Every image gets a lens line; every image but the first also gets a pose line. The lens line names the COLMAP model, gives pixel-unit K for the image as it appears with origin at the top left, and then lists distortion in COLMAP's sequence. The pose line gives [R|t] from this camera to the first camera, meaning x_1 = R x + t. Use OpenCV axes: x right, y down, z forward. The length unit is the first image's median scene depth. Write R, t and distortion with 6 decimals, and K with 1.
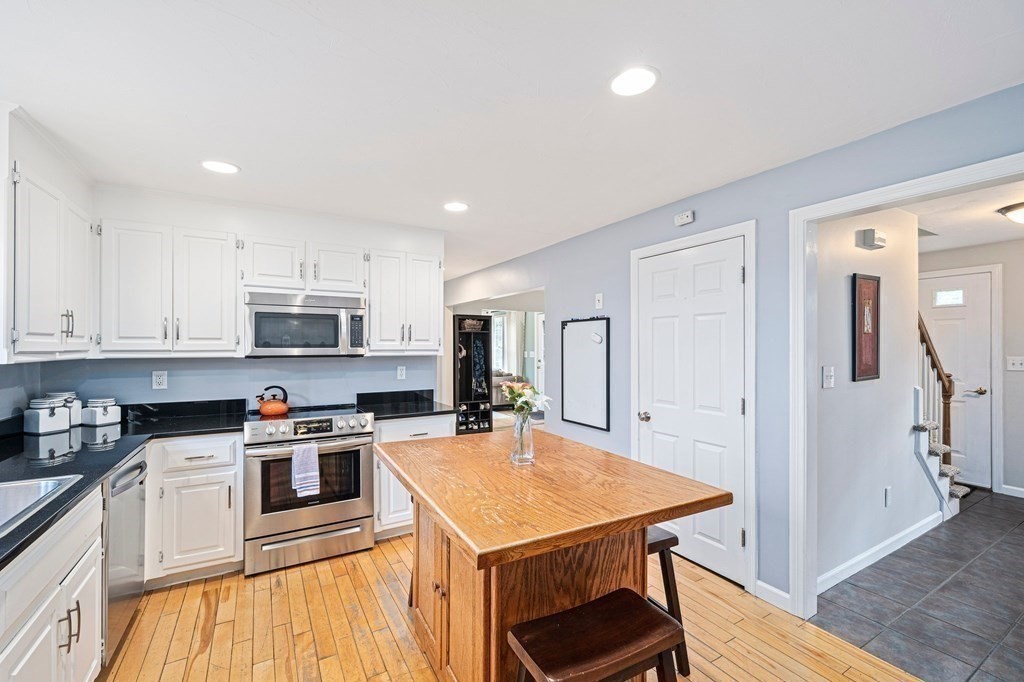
lens RADIAL K [[428.3, 0, 500.7], [0, 428.3, 344.2], [0, 0, 1]] dist [-0.002363, -0.000261]
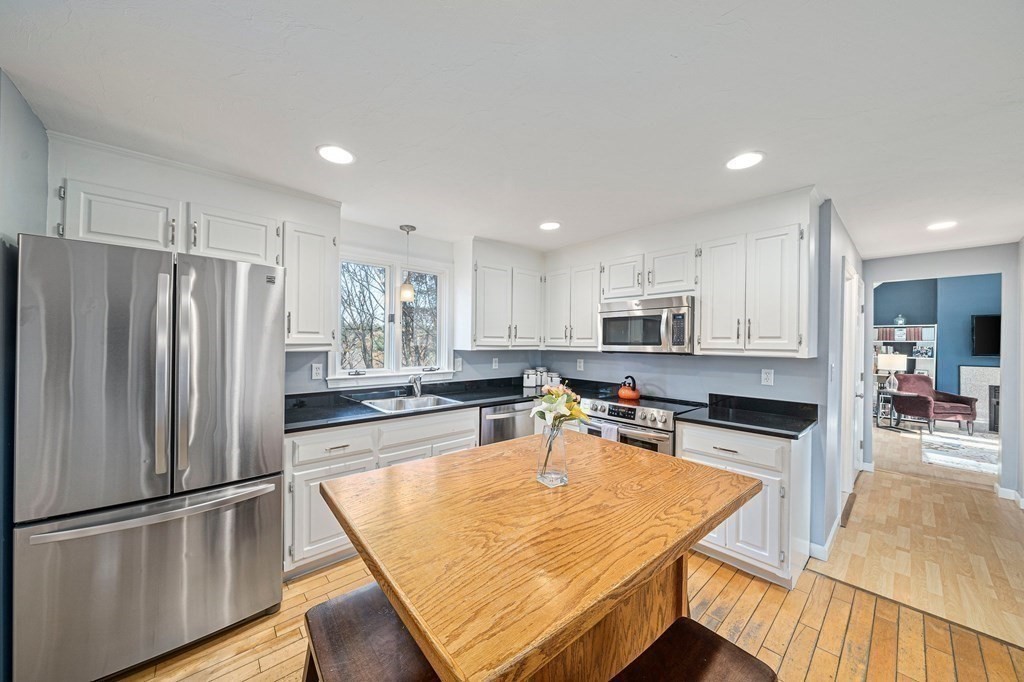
lens RADIAL K [[353.1, 0, 509.1], [0, 353.1, 343.2], [0, 0, 1]] dist [-0.000051, 0.000007]
pose [[0.199342, 0.002239, -0.979927, 0.427693], [-0.003475, 0.999993, 0.001578, 0.002332], [0.979924, 0.003091, 0.199348, 0.470948]]
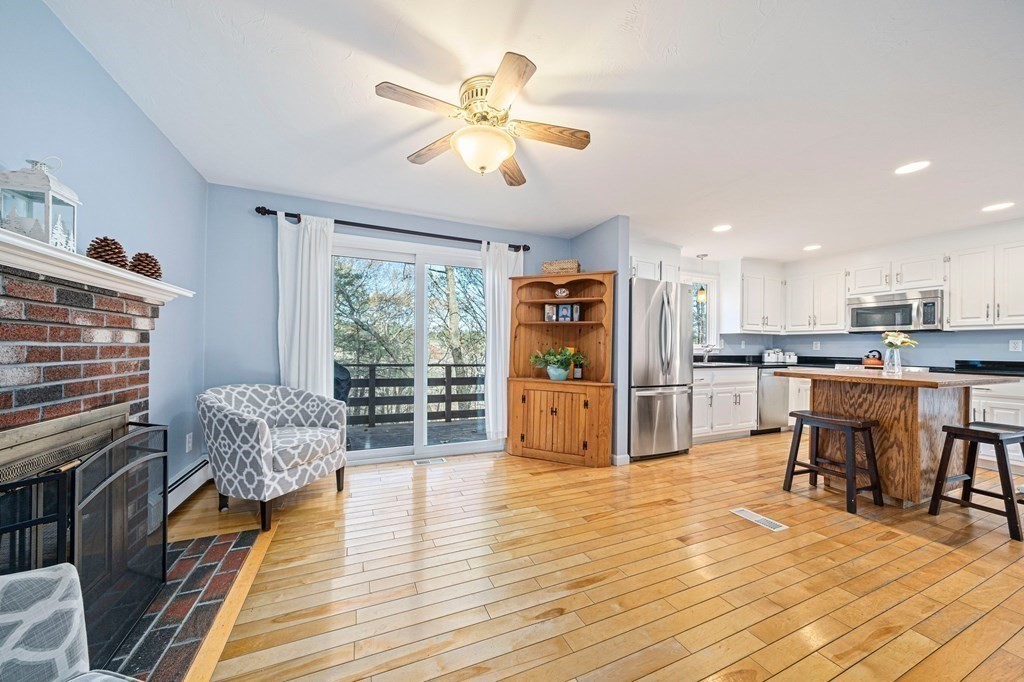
lens RADIAL K [[356.6, 0, 508.8], [0, 356.6, 346.9], [0, 0, 1]] dist [-0.000465, -0.000015]
pose [[-0.105909, -0.004714, -0.994365, 1.091684], [-0.005501, 0.999976, -0.004154, 0.103767], [0.994361, 0.005030, -0.105932, -0.316649]]
